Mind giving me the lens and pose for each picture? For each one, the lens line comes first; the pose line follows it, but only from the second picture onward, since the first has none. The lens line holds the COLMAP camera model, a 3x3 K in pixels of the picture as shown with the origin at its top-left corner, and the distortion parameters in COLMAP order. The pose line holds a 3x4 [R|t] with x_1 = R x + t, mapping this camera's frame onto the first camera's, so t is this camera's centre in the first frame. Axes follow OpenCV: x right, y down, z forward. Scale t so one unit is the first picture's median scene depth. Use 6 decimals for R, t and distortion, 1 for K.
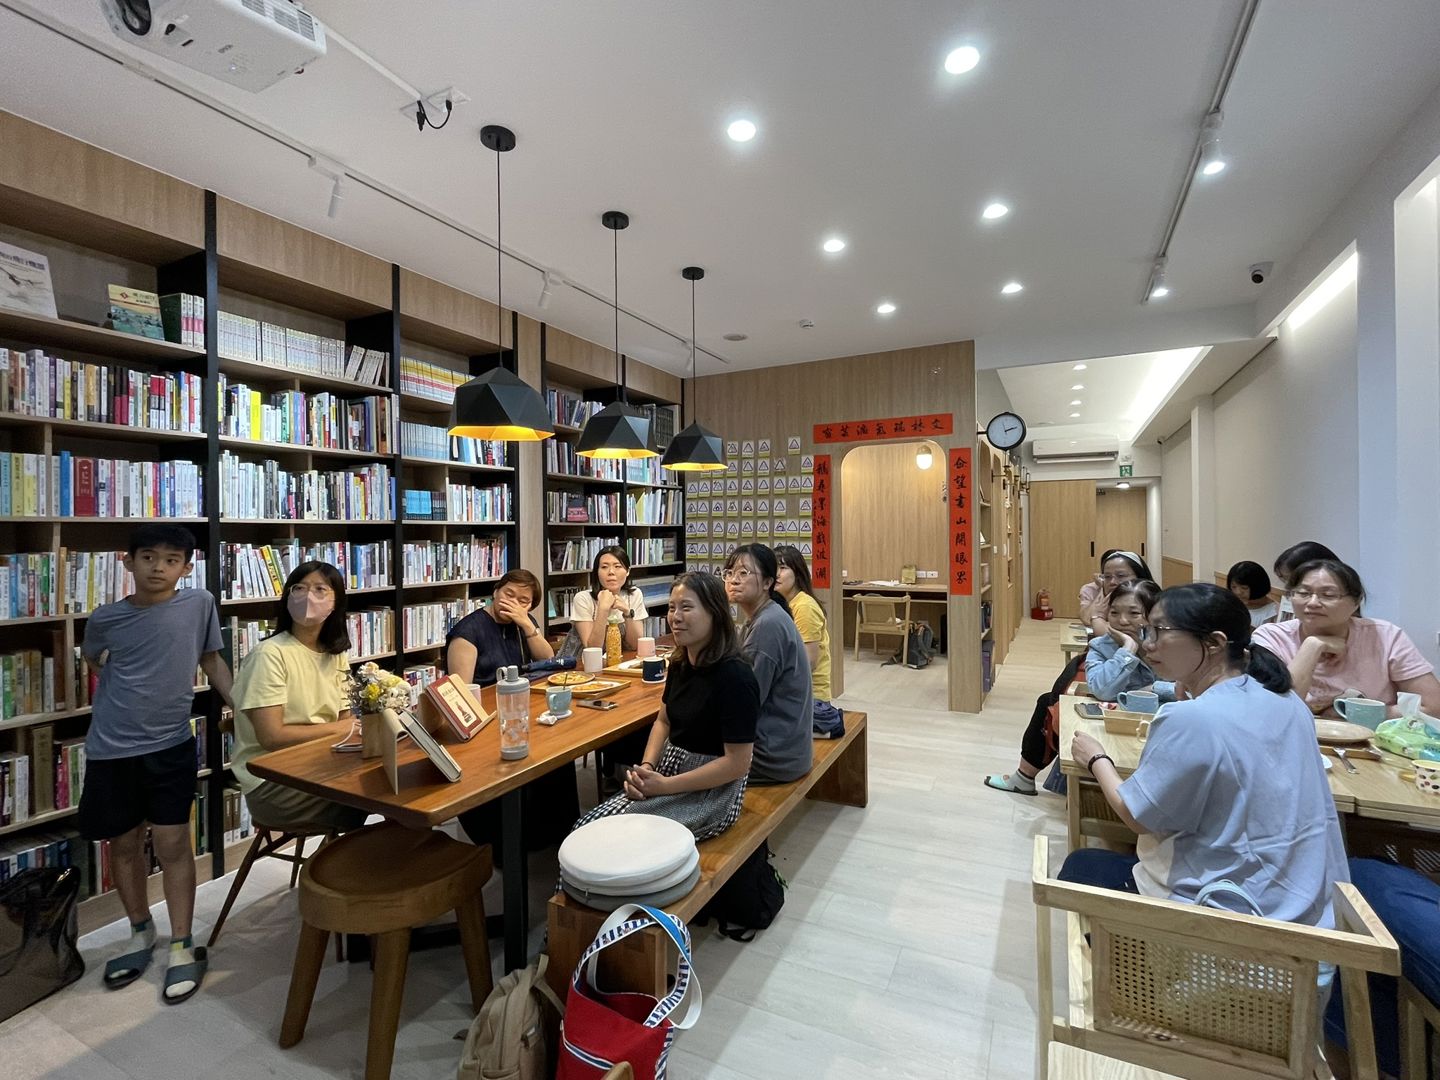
lens RADIAL K [[660.4, 0, 719.6], [0, 660.4, 537.2], [0, 0, 1]] dist [-0.008431, 0.000638]
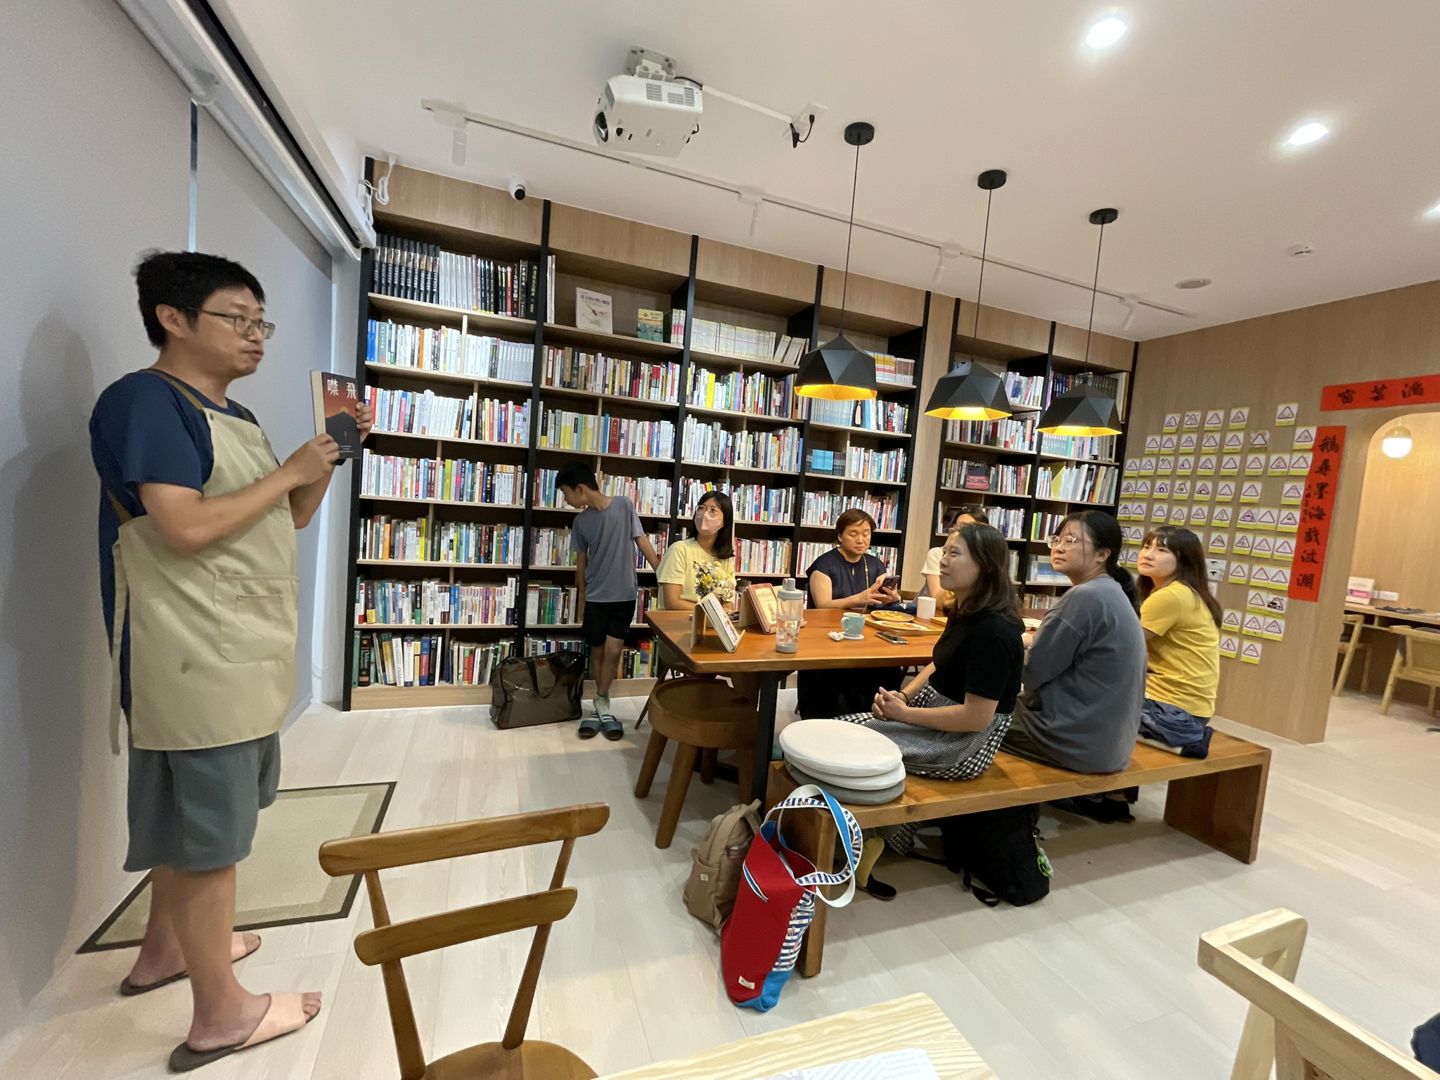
lens RADIAL K [[592.9, 0, 718.7], [0, 592.9, 536.7], [0, 0, 1]] dist [-0.007732, 0.000692]
pose [[0.735612, 0.119779, -0.666729, 0.202707], [-0.093274, 0.992778, 0.075443, 0.031320], [0.670951, 0.006691, 0.741472, 0.057844]]
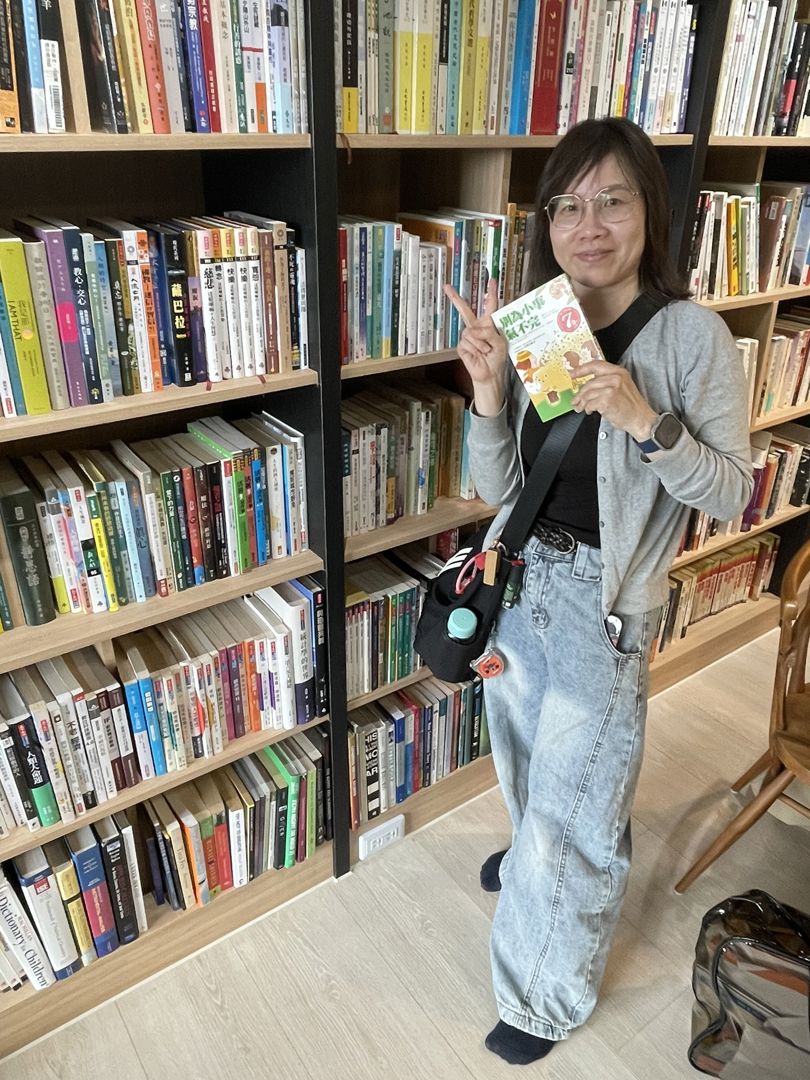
lens RADIAL K [[825.6, 0, 405.3], [0, 825.6, 533.8], [0, 0, 1]] dist [-0.007125, 0.004117]
pose [[0.893661, 0.227726, -0.386667, -0.611309], [-0.029662, 0.889759, 0.455466, -0.035155], [0.447761, -0.395563, 0.801898, 0.283587]]
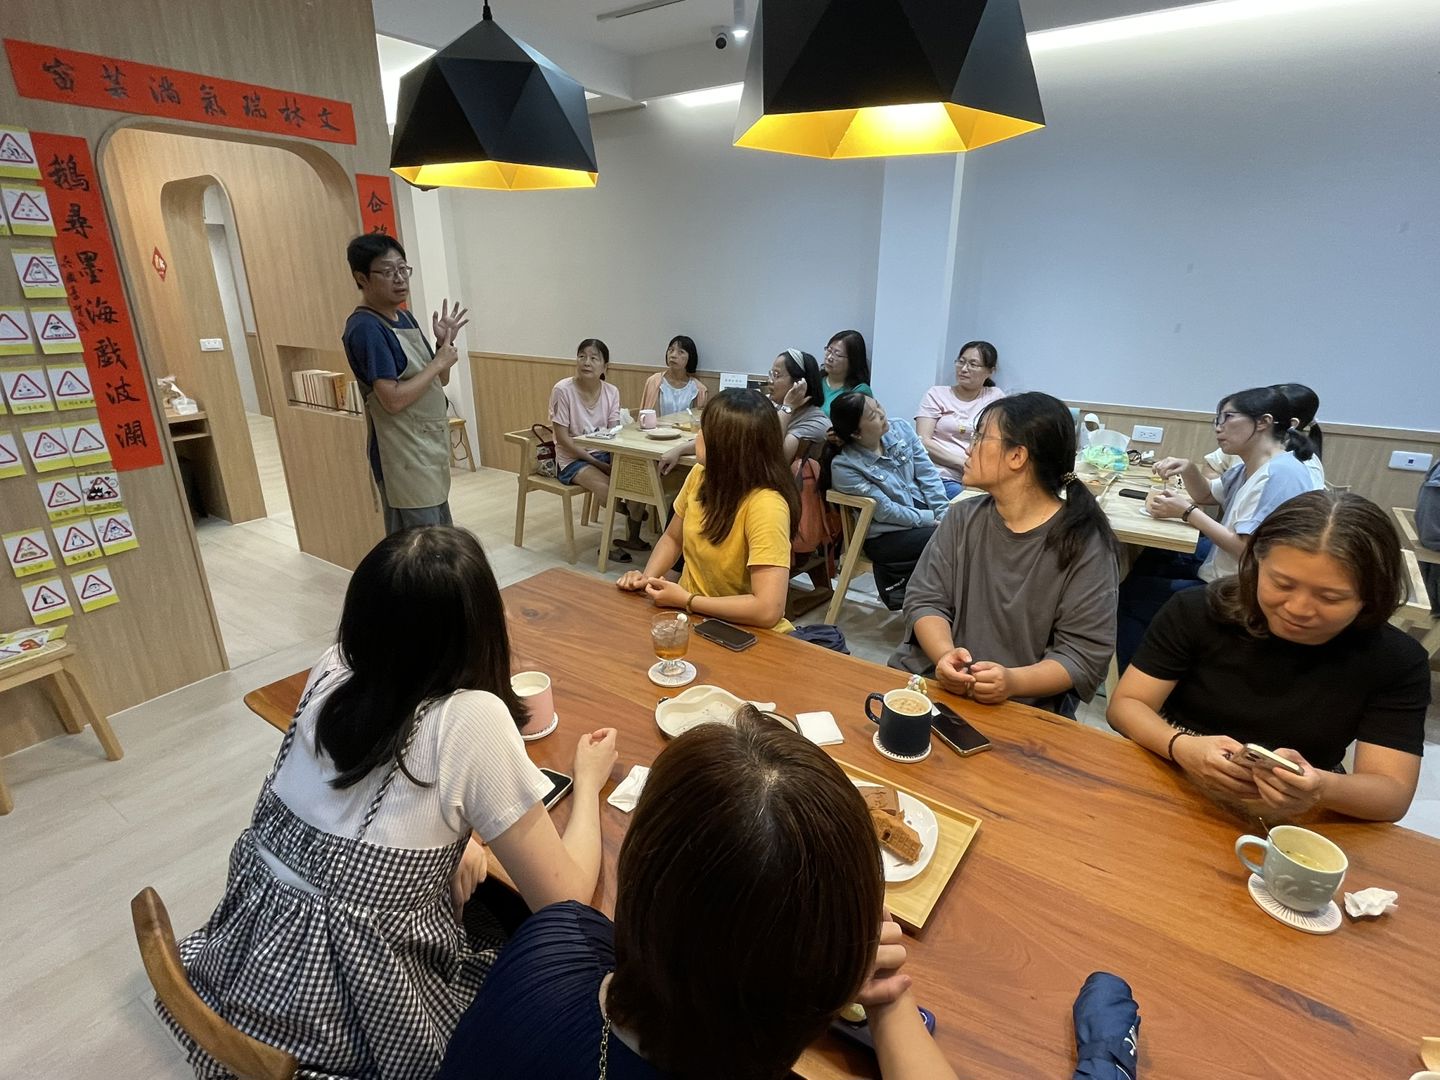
lens RADIAL K [[732.2, 0, 725.1], [0, 732.2, 545.1], [0, 0, 1]] dist [-0.003381, -0.000479]
pose [[0.125863, -0.332291, 0.934741, -0.554398], [0.018079, 0.942846, 0.332738, -0.062292], [-0.991883, -0.024980, 0.124677, 1.076074]]
